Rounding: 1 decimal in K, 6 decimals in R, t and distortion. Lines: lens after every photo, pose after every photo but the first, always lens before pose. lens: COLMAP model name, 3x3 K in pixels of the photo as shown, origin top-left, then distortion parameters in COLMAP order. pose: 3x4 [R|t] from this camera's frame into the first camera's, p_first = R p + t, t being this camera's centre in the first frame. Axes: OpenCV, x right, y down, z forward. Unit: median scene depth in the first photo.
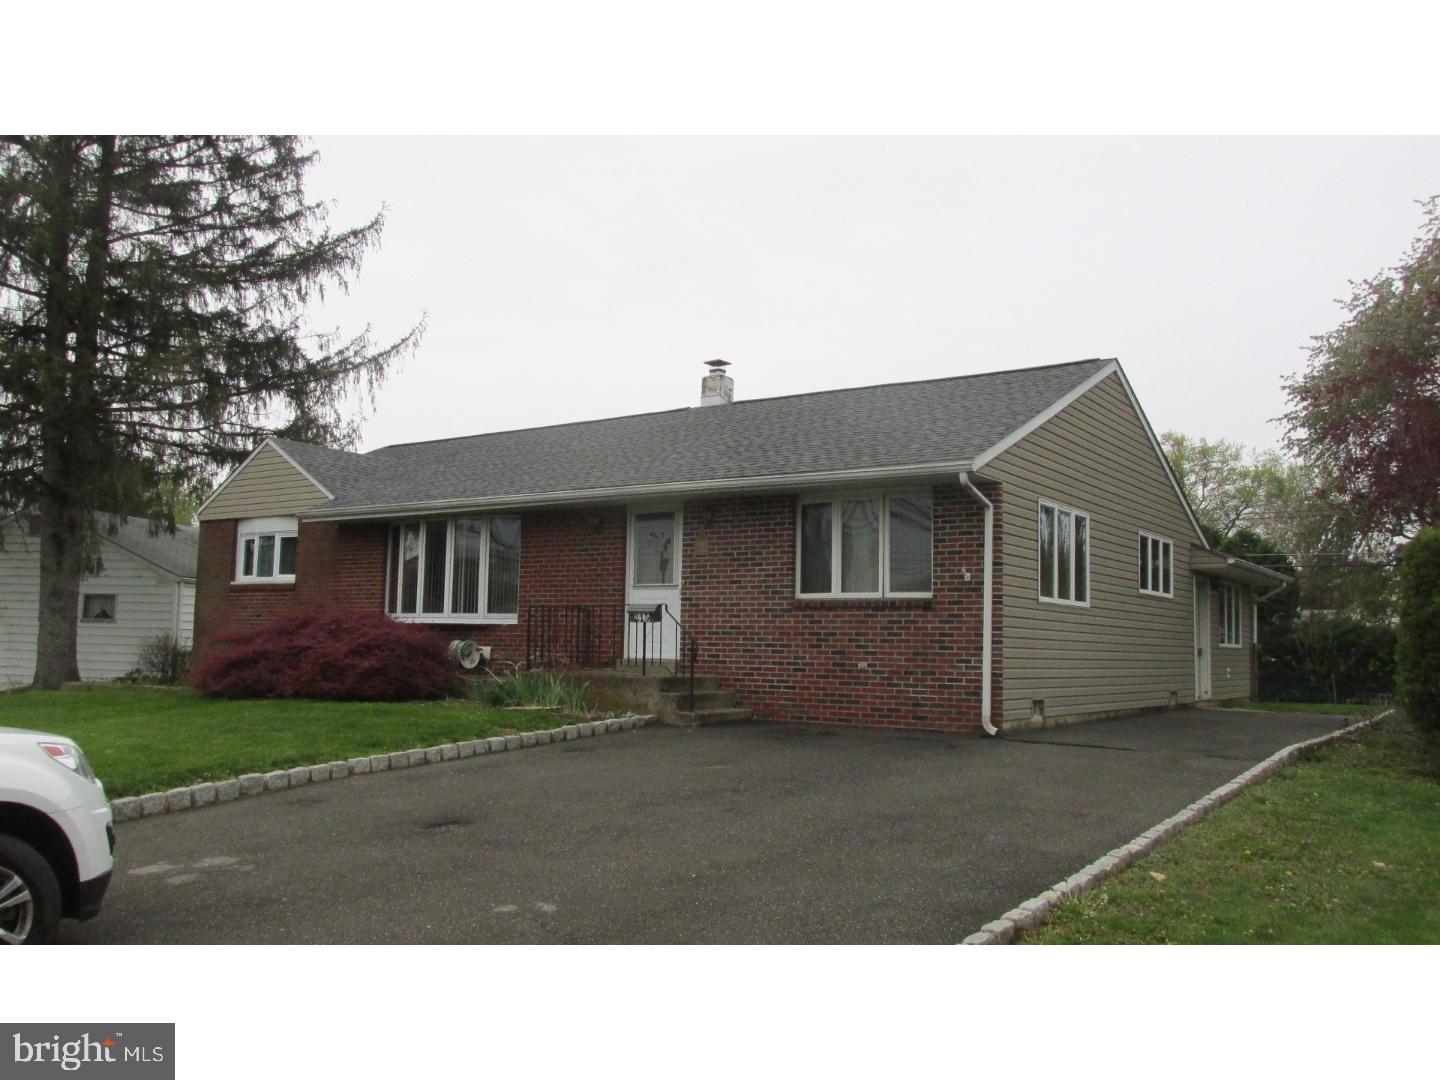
lens RADIAL K [[1189.9, 0, 720.3], [0, 1189.9, 542.0], [0, 0, 1]] dist [-0.030705, 0.002007]
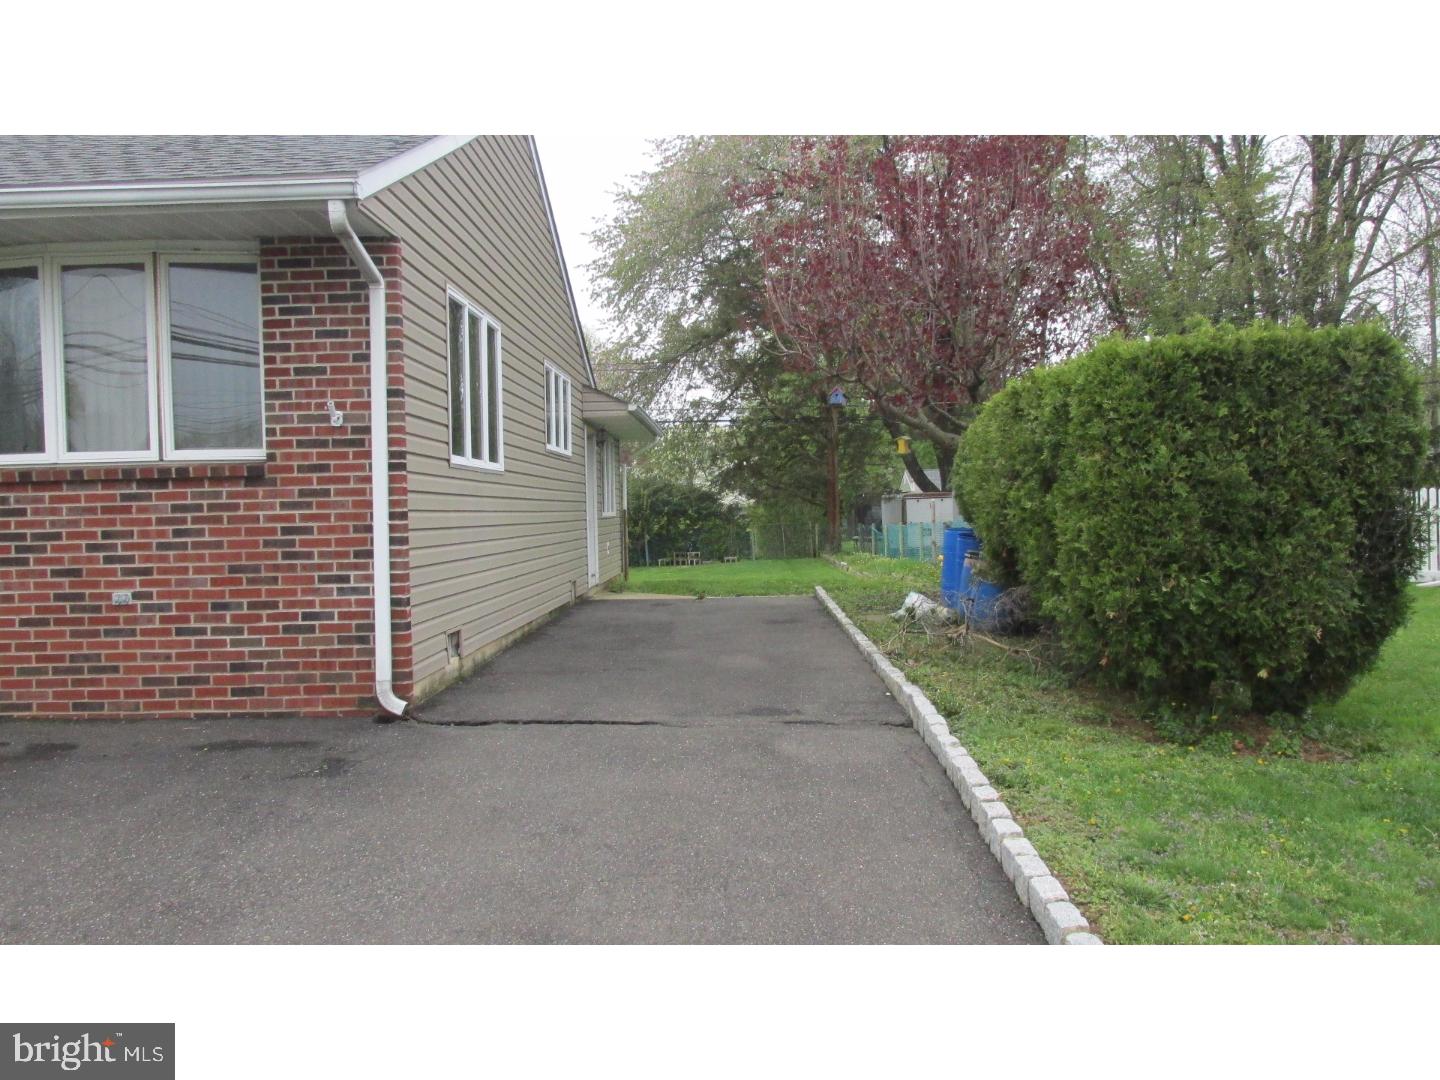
lens RADIAL K [[1189.9, 0, 720.4], [0, 1189.9, 543.8], [0, 0, 1]] dist [-0.030705, 0.002007]
pose [[0.822385, -0.053770, 0.566385, 0.047621], [-0.013294, 0.993436, 0.113615, 0.022263], [-0.568777, -0.100964, 0.816272, 0.463213]]
